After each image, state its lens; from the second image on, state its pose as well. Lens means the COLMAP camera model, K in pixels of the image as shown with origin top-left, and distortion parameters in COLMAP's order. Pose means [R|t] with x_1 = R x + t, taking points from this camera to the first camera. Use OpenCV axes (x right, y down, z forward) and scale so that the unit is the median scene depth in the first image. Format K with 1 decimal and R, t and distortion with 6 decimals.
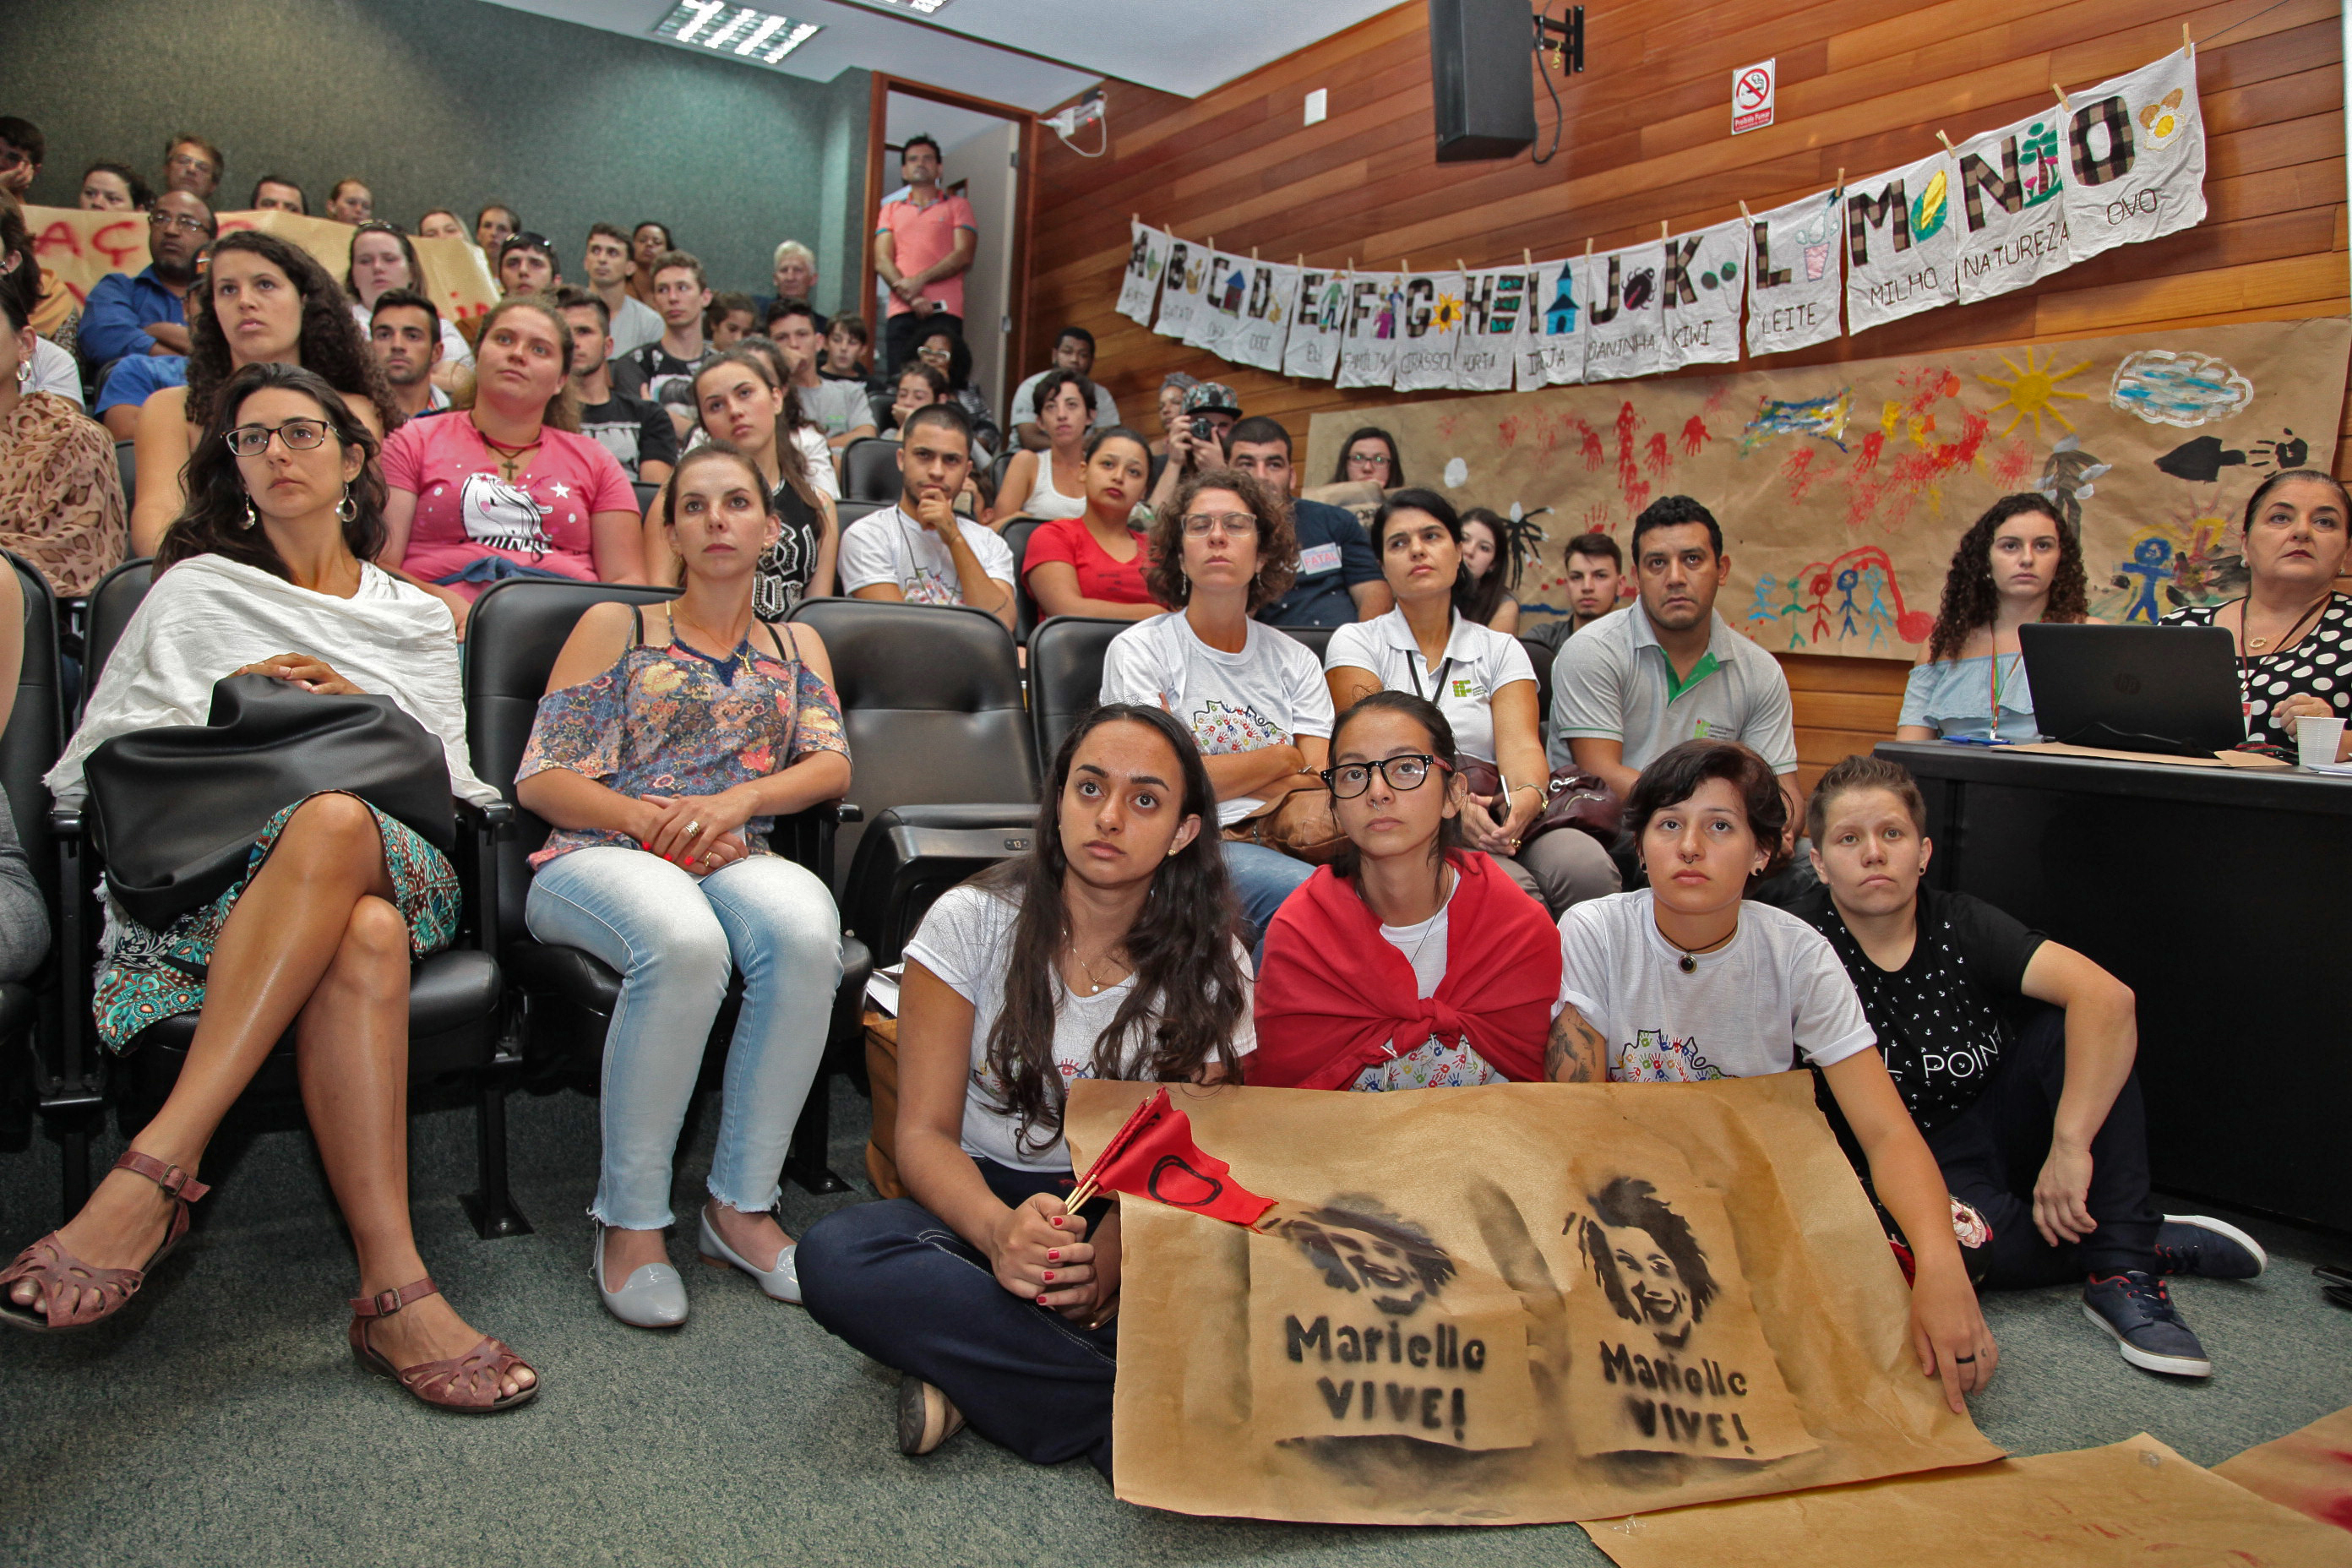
lens RADIAL K [[1652.6, 0, 1176.9], [0, 1652.6, 774.1], [0, 0, 1]] dist [-0.117887, 0.079395]
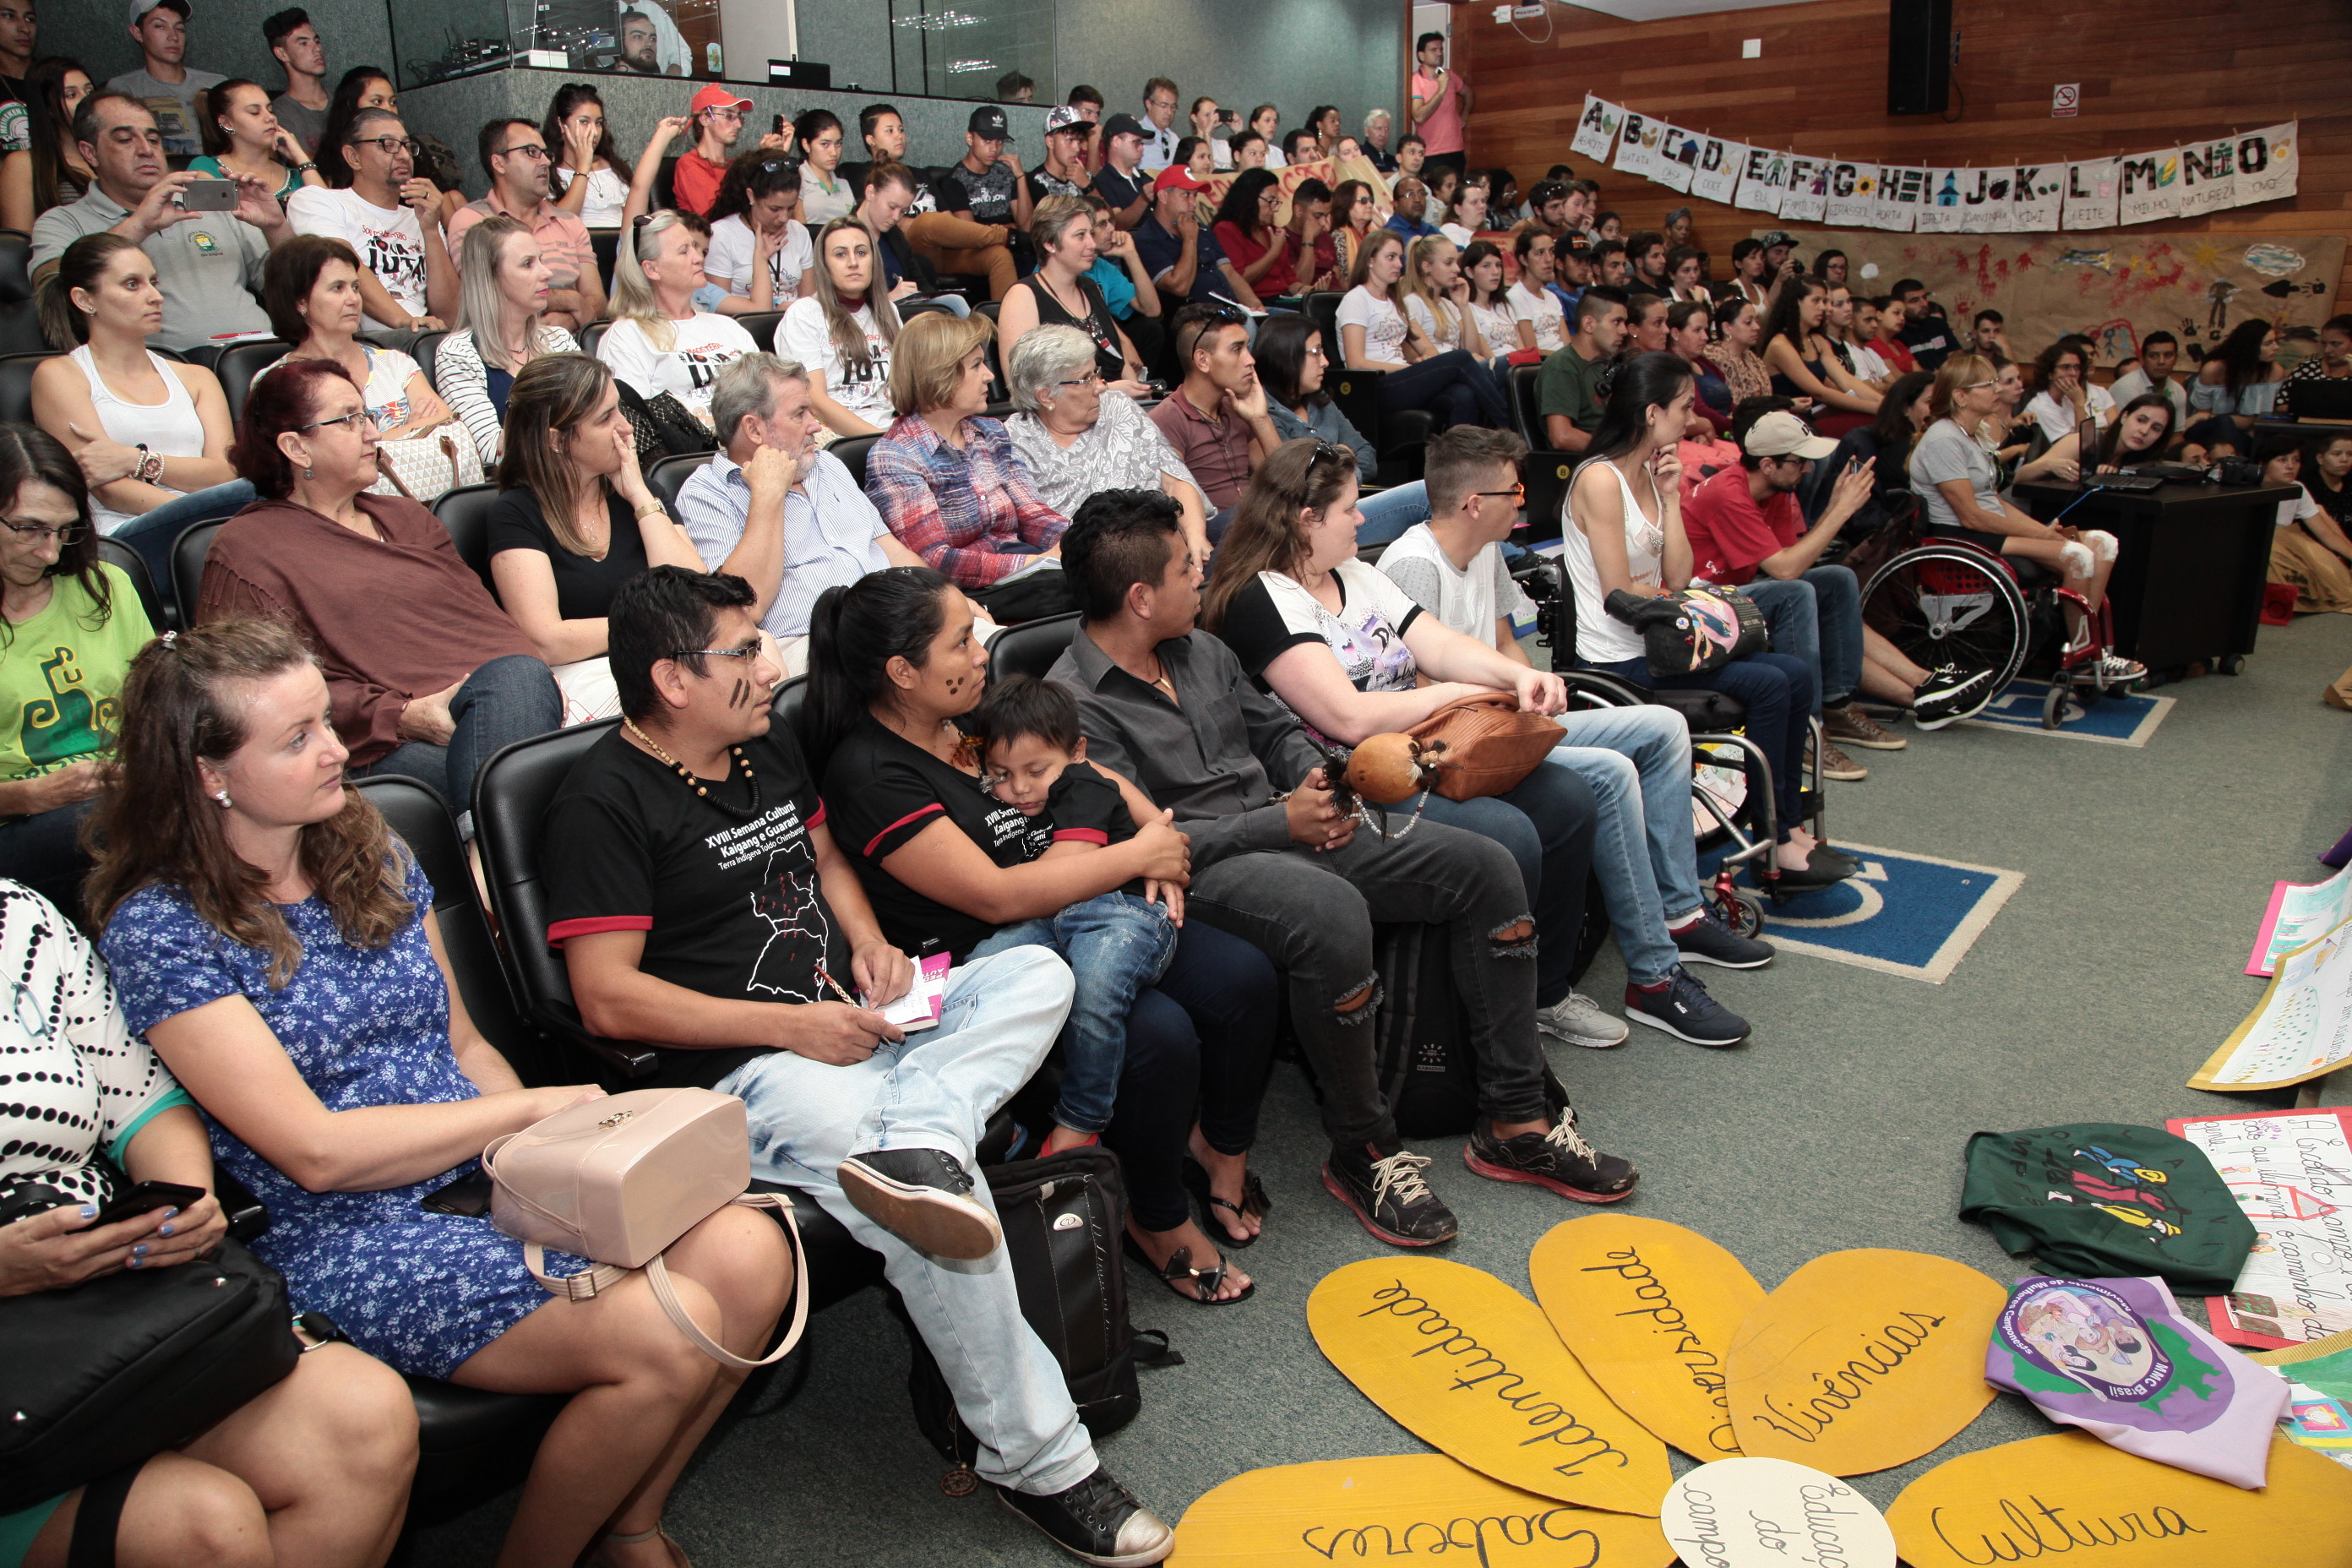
lens RADIAL K [[1652.6, 0, 1176.9], [0, 1652.6, 774.1], [0, 0, 1]] dist [-0.117887, 0.079395]
pose [[0.958898, -0.142239, 0.245527, -1.326928], [0.082413, 0.967594, 0.238684, -0.143285], [-0.271521, -0.208639, 0.939546, -0.799205]]
